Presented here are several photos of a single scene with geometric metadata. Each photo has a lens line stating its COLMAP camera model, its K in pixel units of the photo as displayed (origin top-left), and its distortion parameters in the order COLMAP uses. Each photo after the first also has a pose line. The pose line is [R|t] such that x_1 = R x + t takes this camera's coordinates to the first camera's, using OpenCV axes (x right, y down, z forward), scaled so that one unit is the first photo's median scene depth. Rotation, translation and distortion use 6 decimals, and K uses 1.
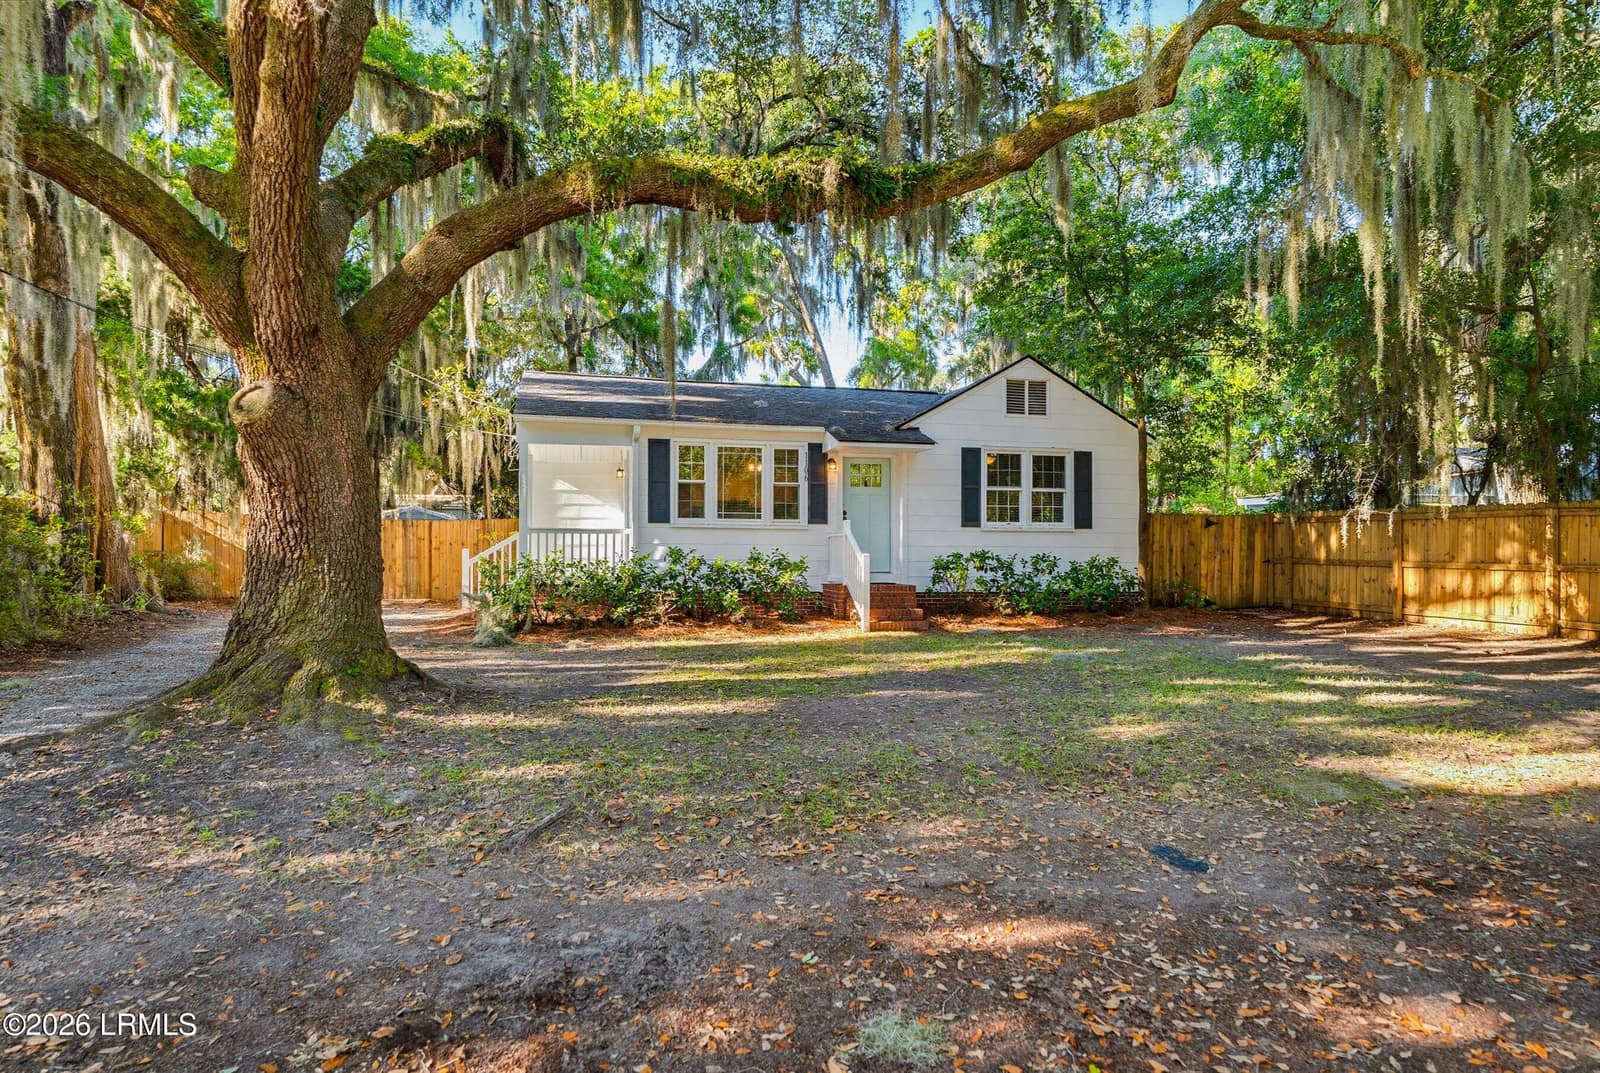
lens RADIAL K [[952.6, 0, 772.8], [0, 952.6, 551.5], [0, 0, 1]] dist [0.018078, -0.000072]
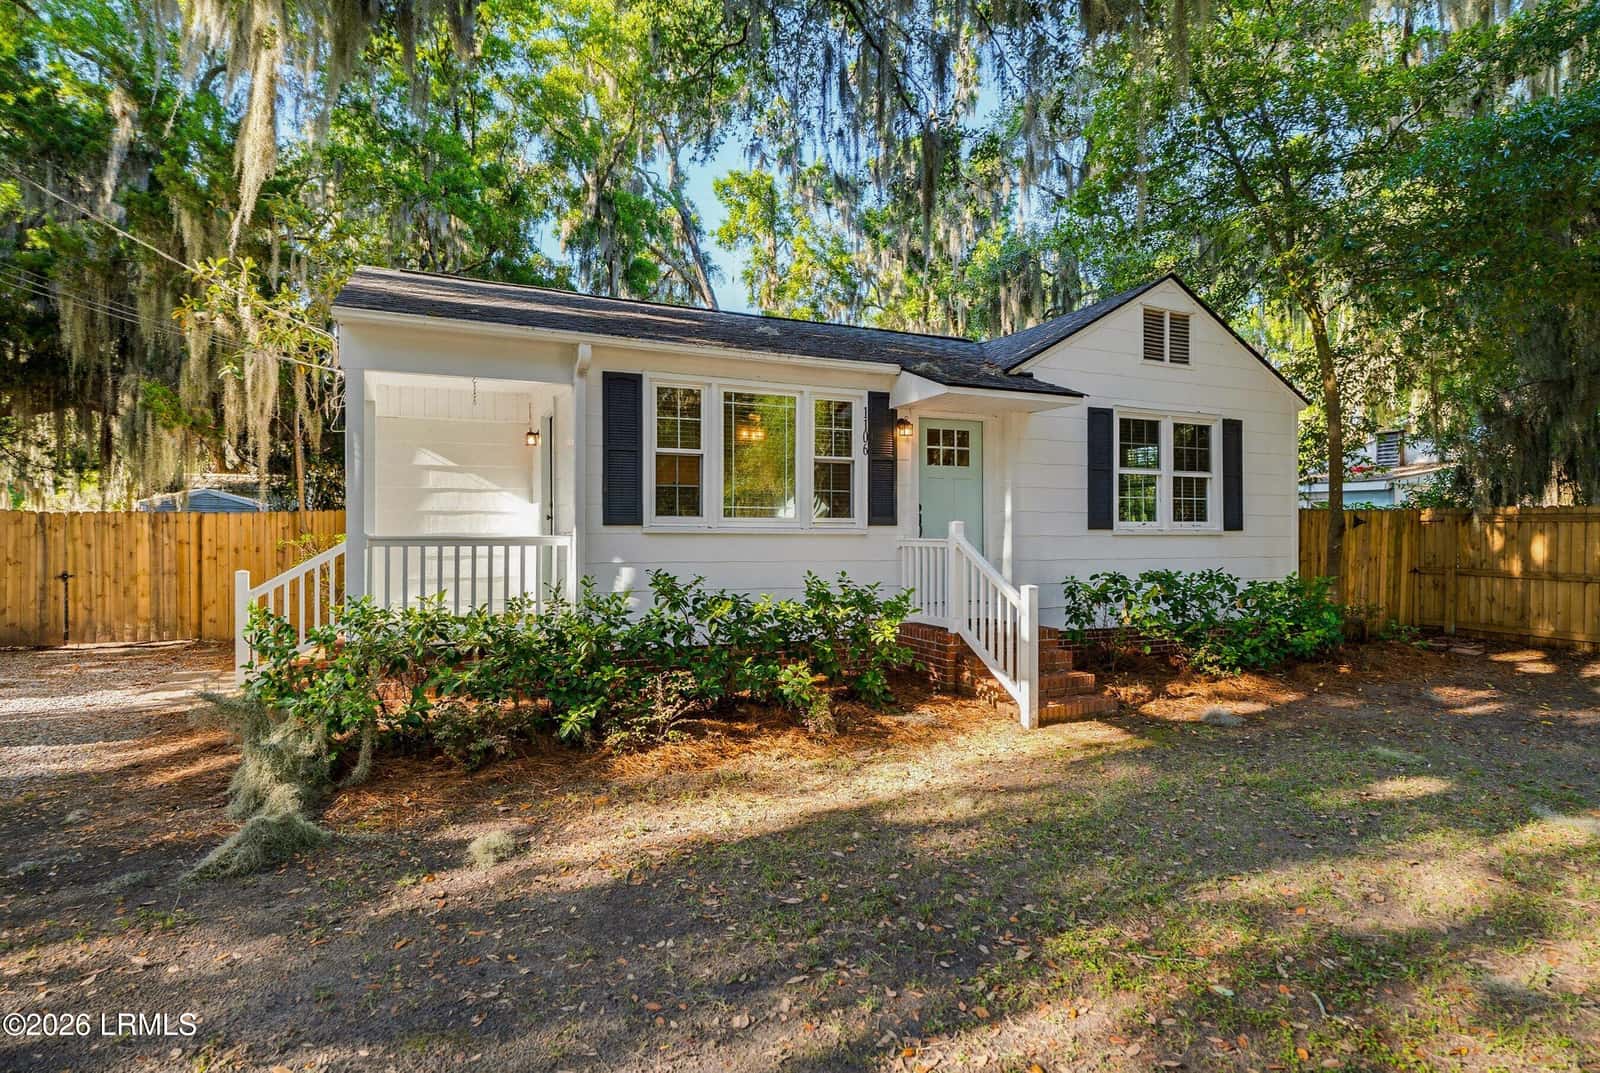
lens RADIAL K [[851.9, 0, 800.0], [0, 851.9, 536.5], [0, 0, 1]] dist [0.000293, 0.000370]
pose [[0.977573, -0.004063, 0.210560, -0.121095], [0.002724, 0.999974, 0.006649, -0.026228], [-0.210581, -0.005926, 0.977558, 0.488683]]
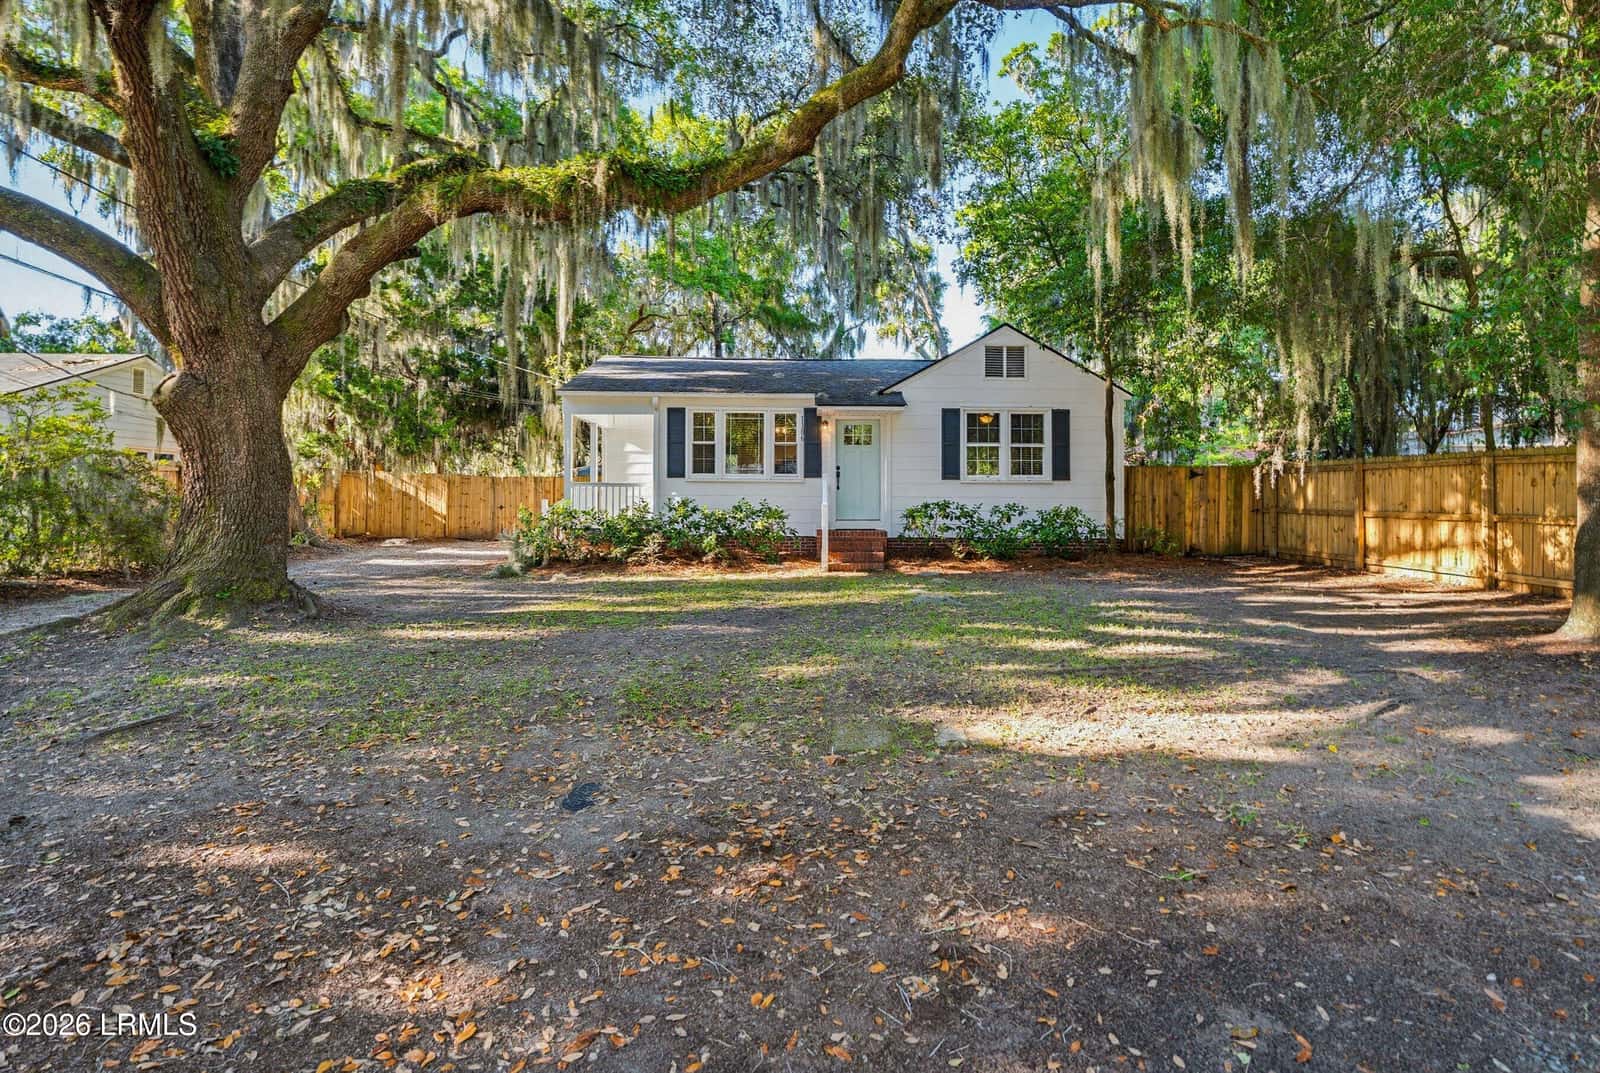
lens RADIAL K [[790.4, 0, 799.1], [0, 790.4, 498.2], [0, 0, 1]] dist [-0.003973, -0.000119]
pose [[0.976046, -0.000709, -0.217561, 0.244375], [-0.000185, 0.999992, -0.004090, -0.000021], [0.217563, 0.004032, 0.976038, 0.062058]]
